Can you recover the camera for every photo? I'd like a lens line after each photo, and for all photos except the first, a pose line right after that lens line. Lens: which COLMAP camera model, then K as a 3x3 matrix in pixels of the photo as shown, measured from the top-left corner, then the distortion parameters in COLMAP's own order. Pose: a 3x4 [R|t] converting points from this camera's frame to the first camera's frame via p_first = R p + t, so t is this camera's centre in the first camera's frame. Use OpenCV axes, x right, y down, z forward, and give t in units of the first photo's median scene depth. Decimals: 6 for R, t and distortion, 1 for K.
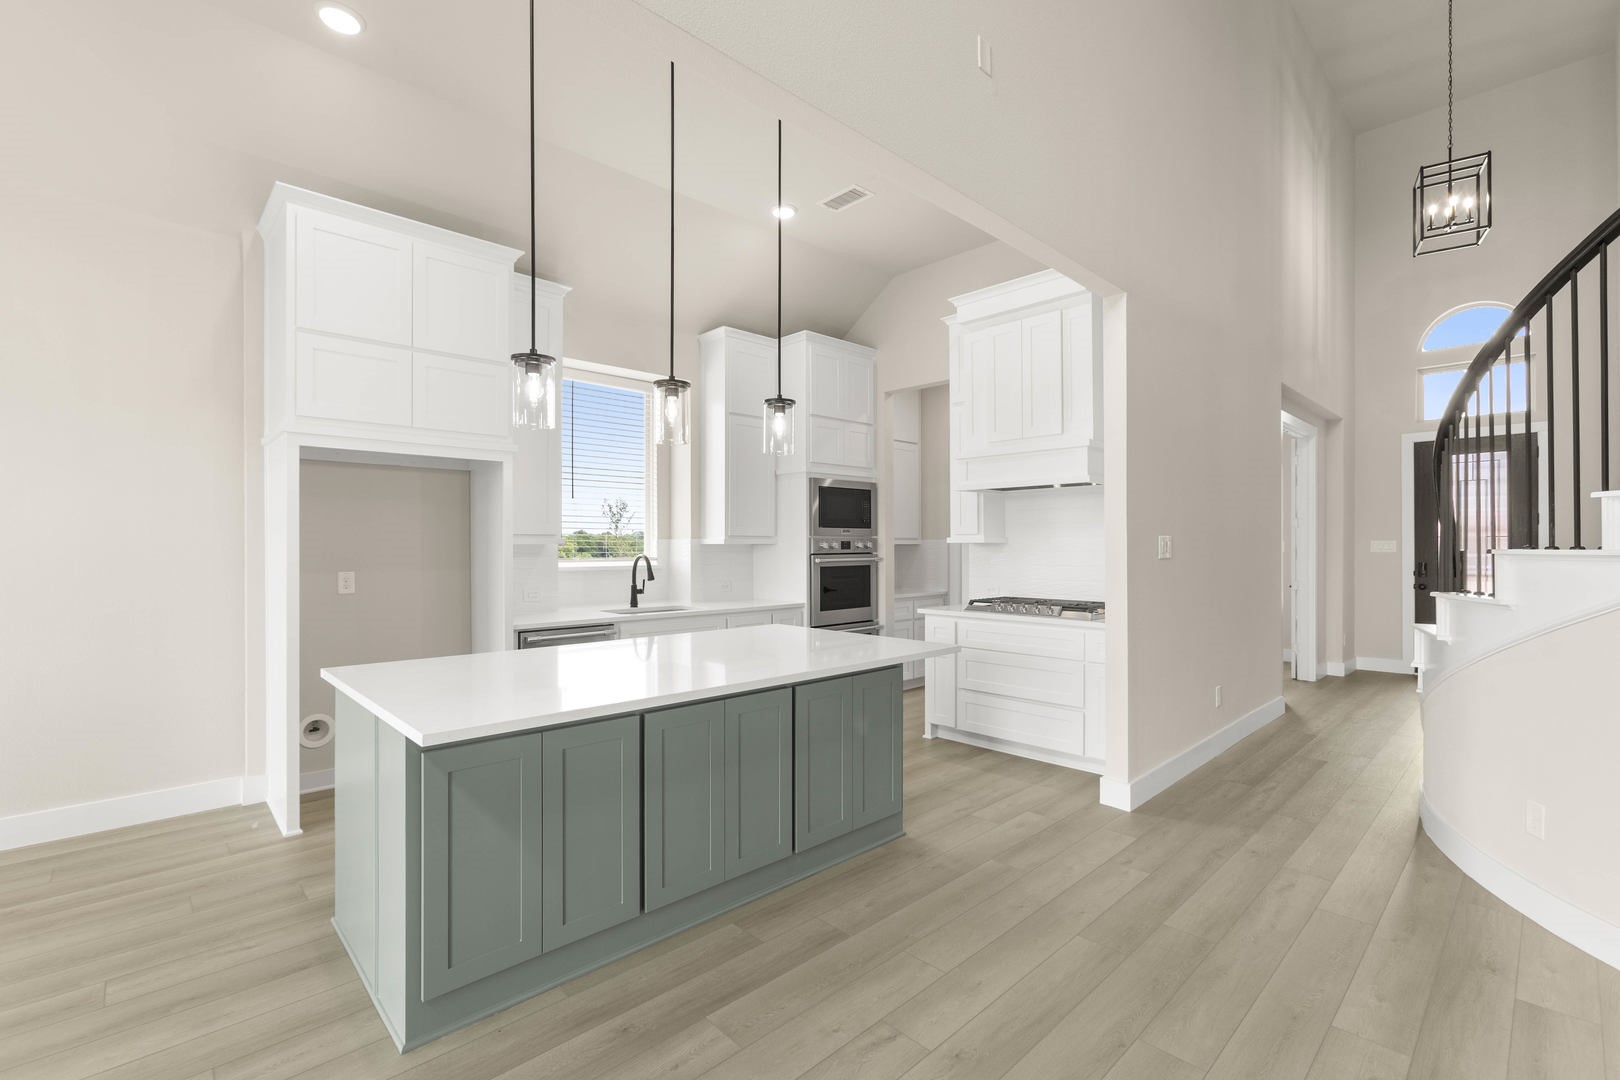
lens RADIAL K [[713.5, 0, 813.2], [0, 713.5, 549.3], [0, 0, 1]] dist [-0.003181, 0.005550]
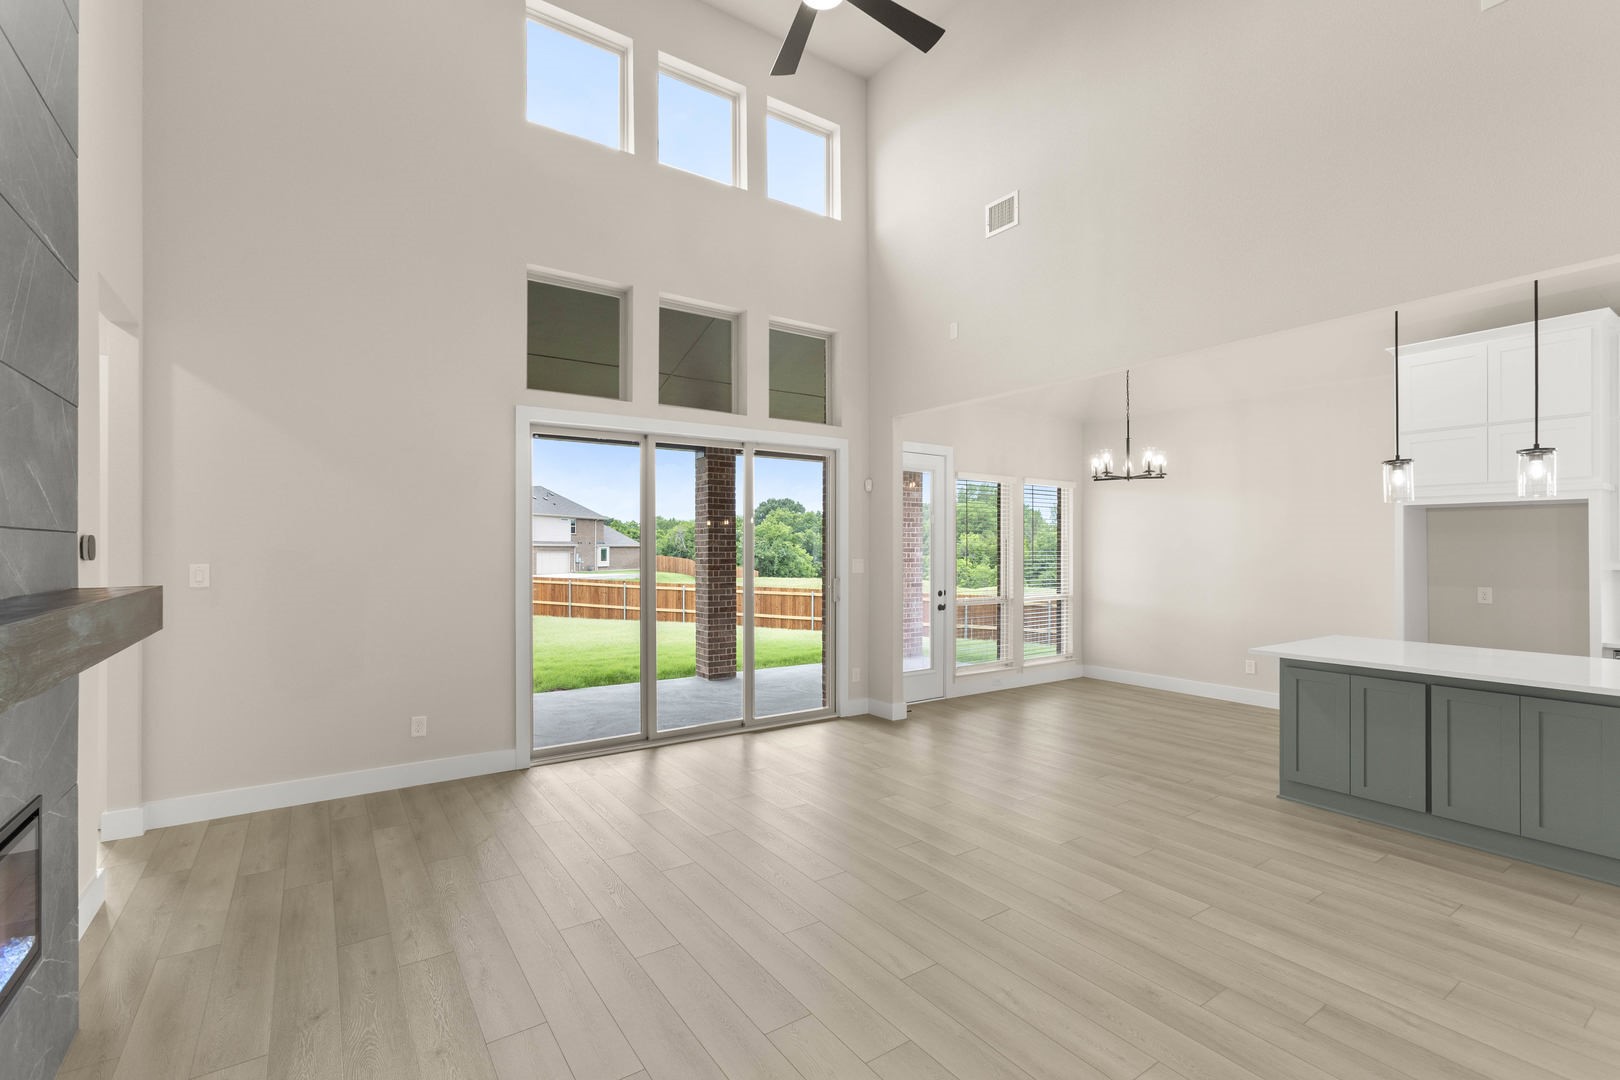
lens RADIAL K [[713.5, 0, 813.2], [0, 713.5, 549.3], [0, 0, 1]] dist [-0.003181, 0.005550]
pose [[-0.158880, 0.000003, -0.987298, 0.706591], [-0.004653, 0.999989, 0.000752, -0.028699], [0.987287, 0.004713, -0.158878, -0.039149]]
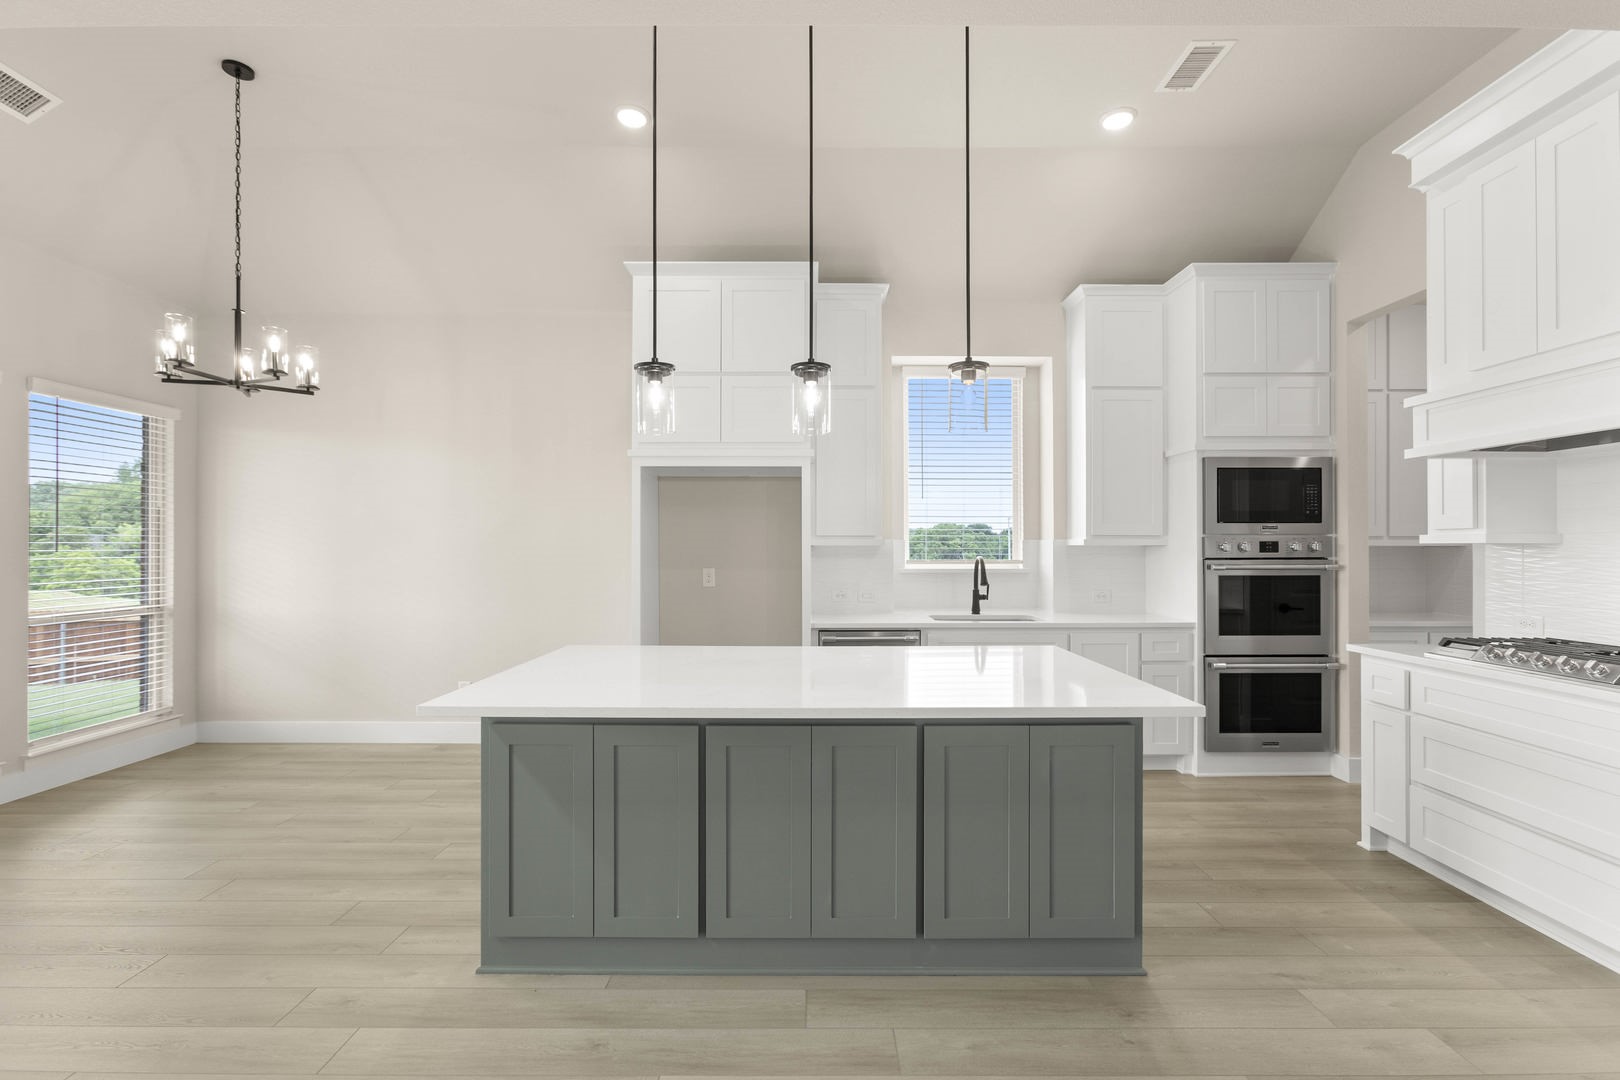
lens RADIAL K [[713.5, 0, 813.2], [0, 713.5, 549.3], [0, 0, 1]] dist [-0.003181, 0.005550]
pose [[0.726467, 0.003796, -0.687191, 0.239730], [-0.004623, 0.999989, 0.000637, -0.002094], [0.687186, 0.002714, 0.726476, 0.191960]]
